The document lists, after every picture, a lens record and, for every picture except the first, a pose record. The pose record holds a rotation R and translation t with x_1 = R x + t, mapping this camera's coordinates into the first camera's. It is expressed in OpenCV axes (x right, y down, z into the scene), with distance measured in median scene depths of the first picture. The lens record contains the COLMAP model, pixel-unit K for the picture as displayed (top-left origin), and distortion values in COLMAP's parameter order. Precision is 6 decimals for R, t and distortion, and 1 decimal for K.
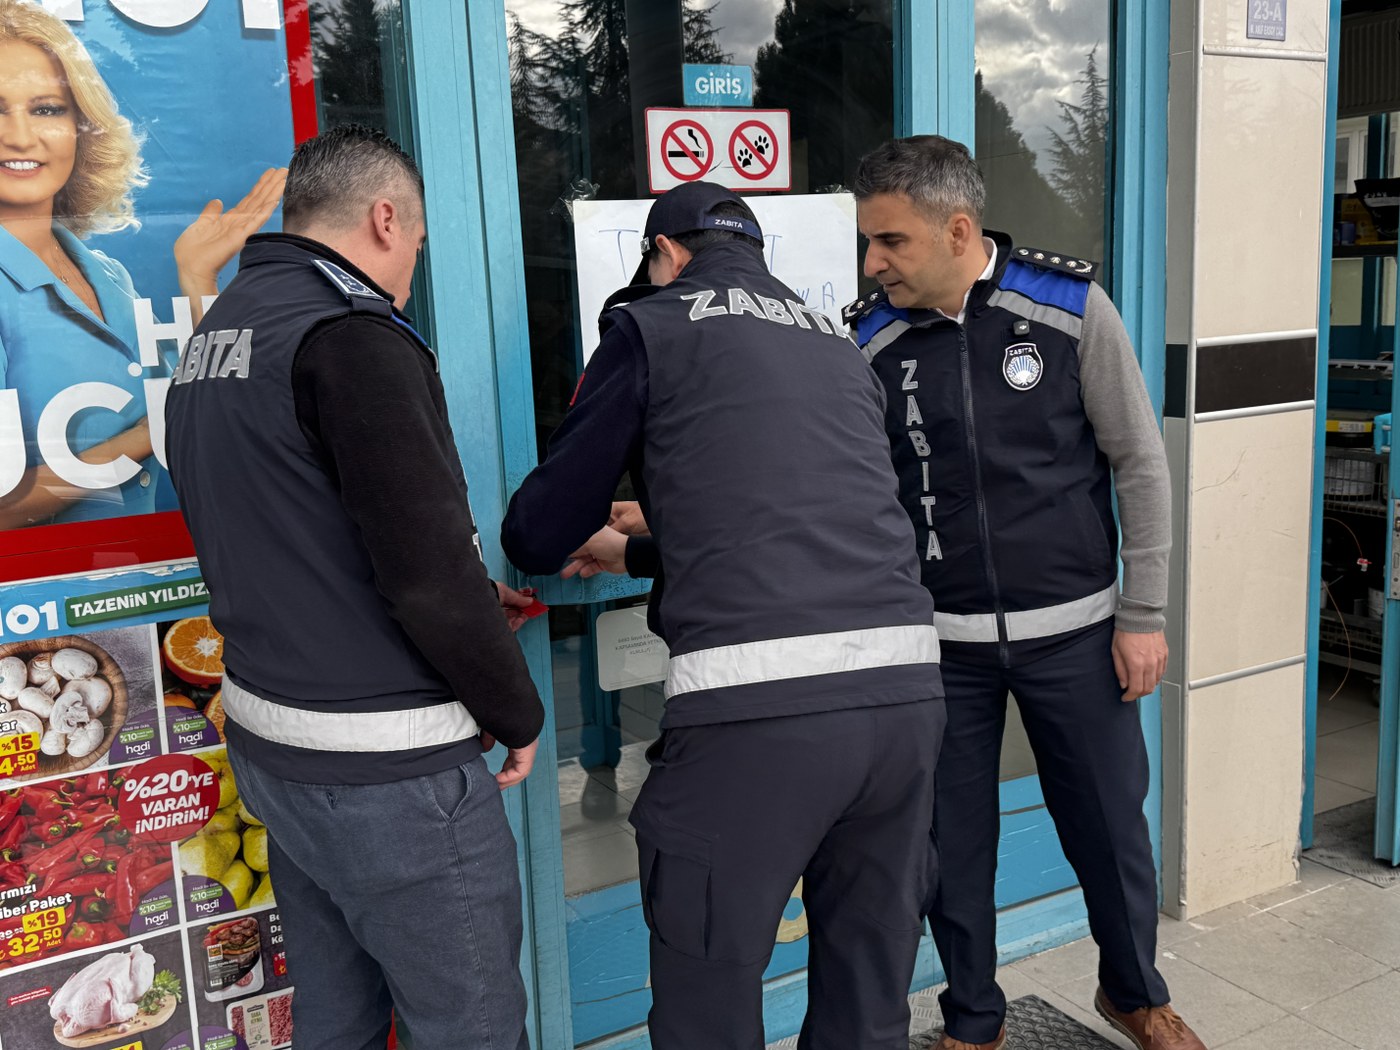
lens RADIAL K [[1403.3, 0, 704.0], [0, 1403.3, 517.9], [0, 0, 1]] dist [0.232576, -0.506347]
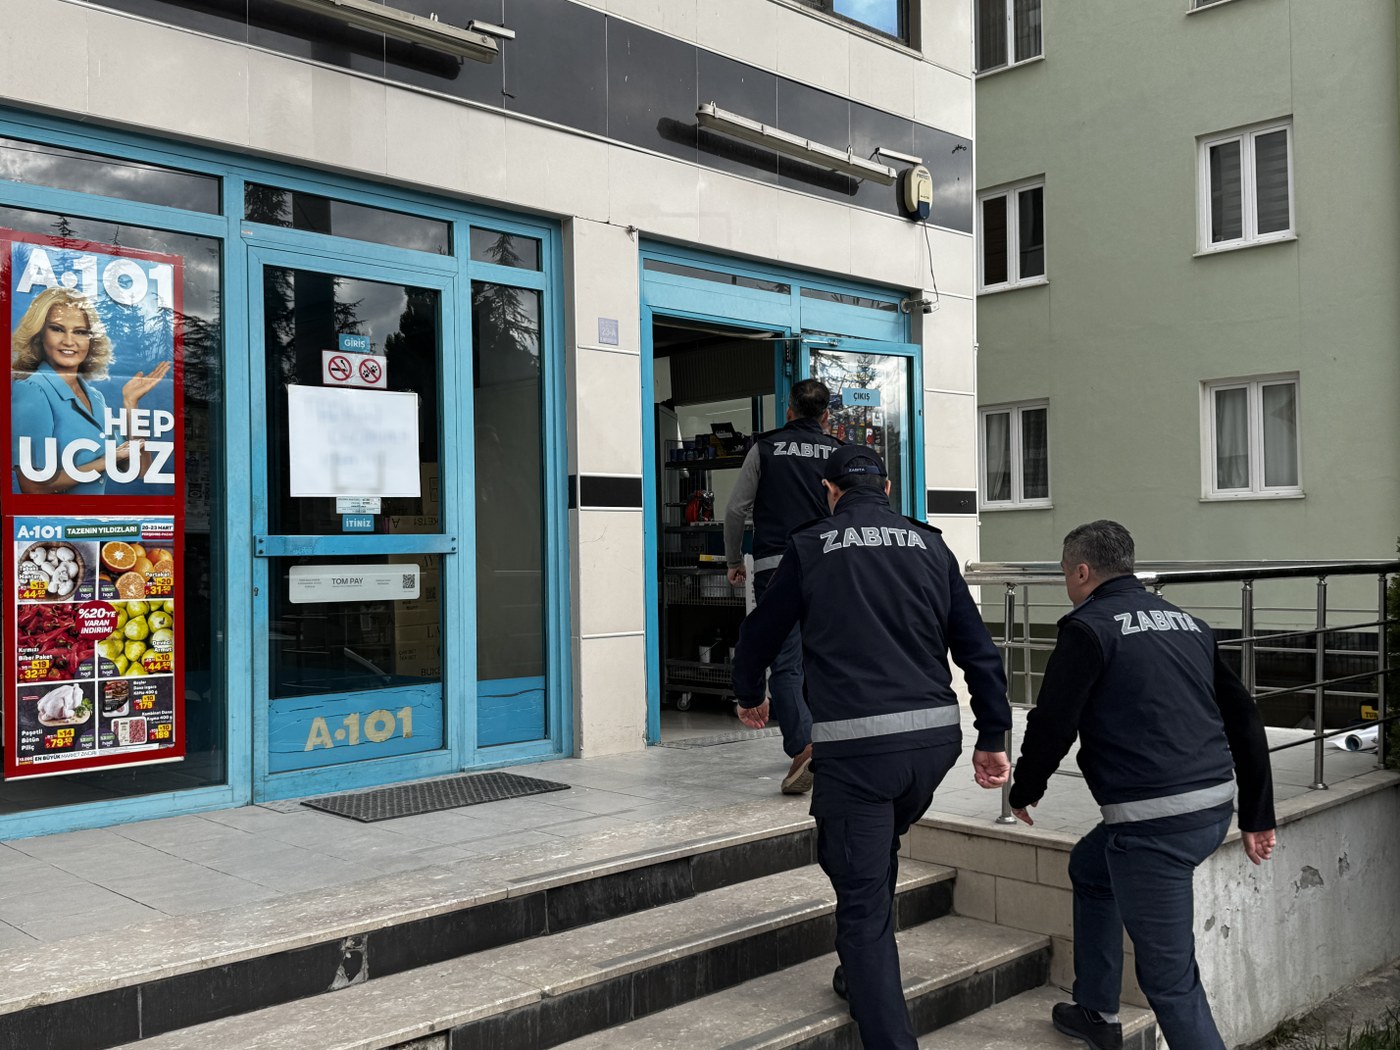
lens RADIAL K [[1403.3, 0, 704.0], [0, 1403.3, 517.9], [0, 0, 1]] dist [0.232576, -0.506347]
pose [[0.969956, 0.032386, 0.241115, 0.013517], [0.016407, 0.980135, -0.197652, 0.513438], [-0.242727, 0.195670, 0.950156, -1.489478]]
